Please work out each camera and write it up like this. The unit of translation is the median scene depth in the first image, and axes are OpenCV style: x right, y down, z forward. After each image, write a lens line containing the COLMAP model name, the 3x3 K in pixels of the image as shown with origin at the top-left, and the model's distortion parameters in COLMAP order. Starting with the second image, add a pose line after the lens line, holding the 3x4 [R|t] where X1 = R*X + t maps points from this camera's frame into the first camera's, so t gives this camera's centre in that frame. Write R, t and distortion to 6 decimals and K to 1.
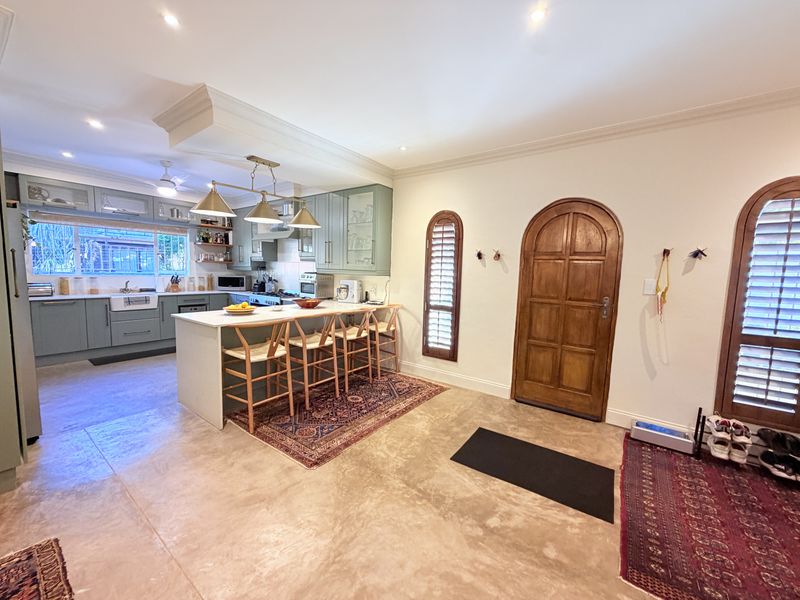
lens RADIAL K [[318.2, 0, 400.0], [0, 318.2, 300.0], [0, 0, 1]] dist [0.001620, 0.000165]
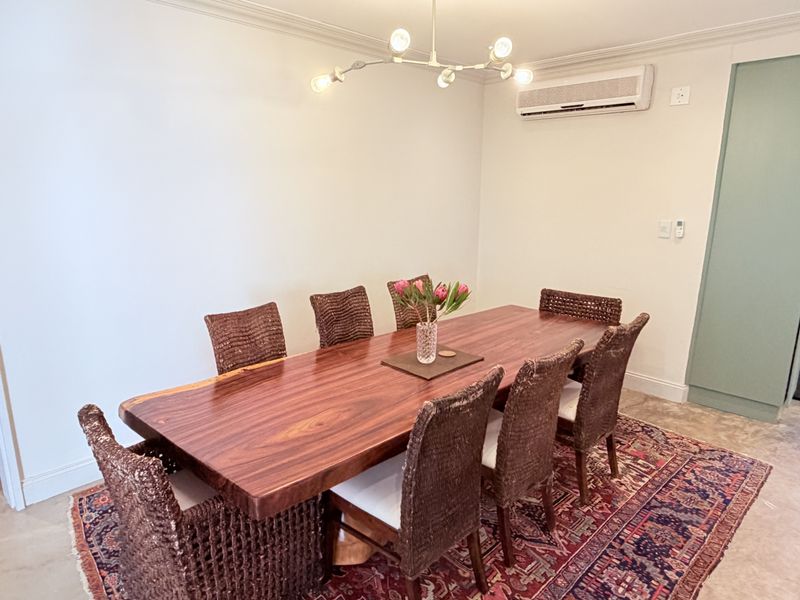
lens RADIAL K [[539.4, 0, 400.0], [0, 539.4, 300.0], [0, 0, 1]] dist [-0.000954, -0.000607]
pose [[-0.125184, 0.176253, -0.976352, 0.295750], [-0.105174, 0.976191, 0.189708, -0.030966], [0.986543, 0.126435, -0.103667, -0.076202]]
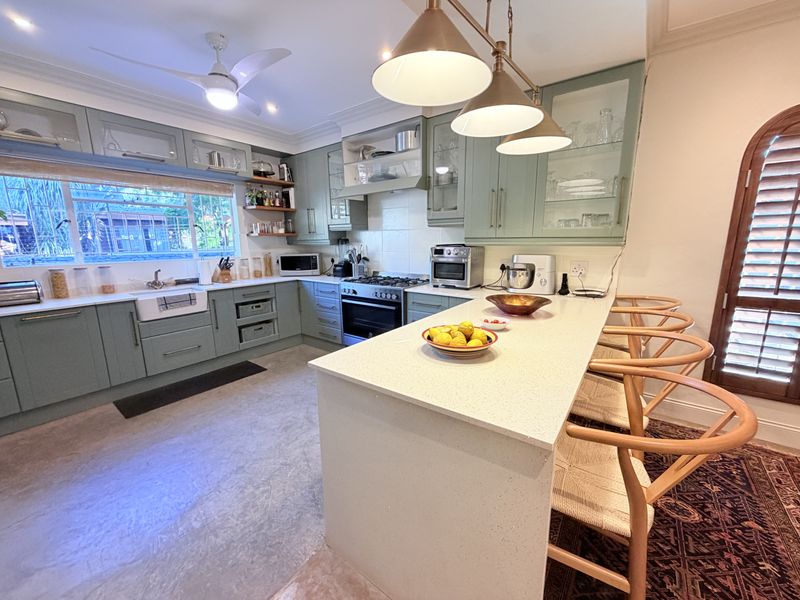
lens RADIAL K [[318.2, 0, 400.0], [0, 318.2, 300.0], [0, 0, 1]] dist [0.001620, 0.000165]
pose [[0.999162, -0.035901, -0.019676, -0.362331], [0.037613, 0.994770, 0.094958, -0.041501], [0.016164, -0.095619, 0.995287, 0.371154]]
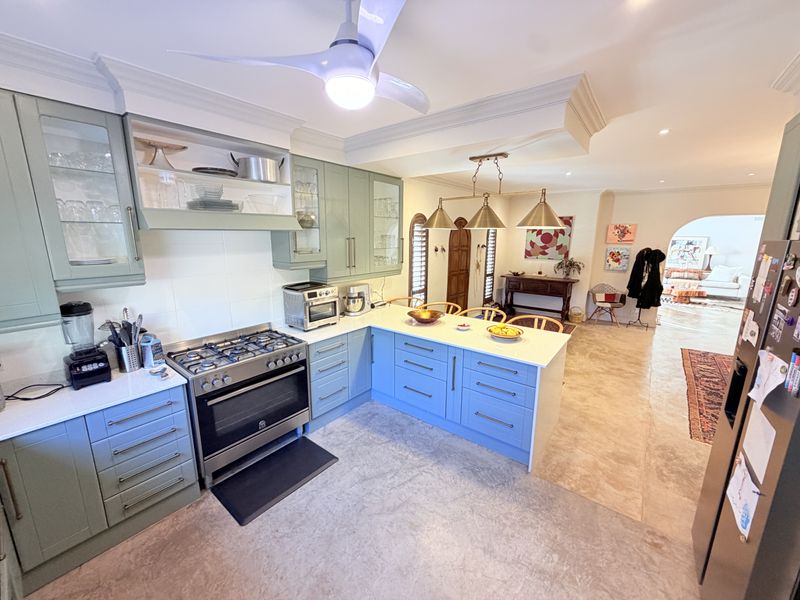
lens RADIAL K [[318.2, 0, 400.0], [0, 318.2, 300.0], [0, 0, 1]] dist [0.001620, 0.000165]
pose [[0.039529, -0.223288, 0.973951, -0.861800], [0.091485, 0.971427, 0.218997, -0.176319], [-0.995022, 0.080445, 0.058827, 0.782774]]
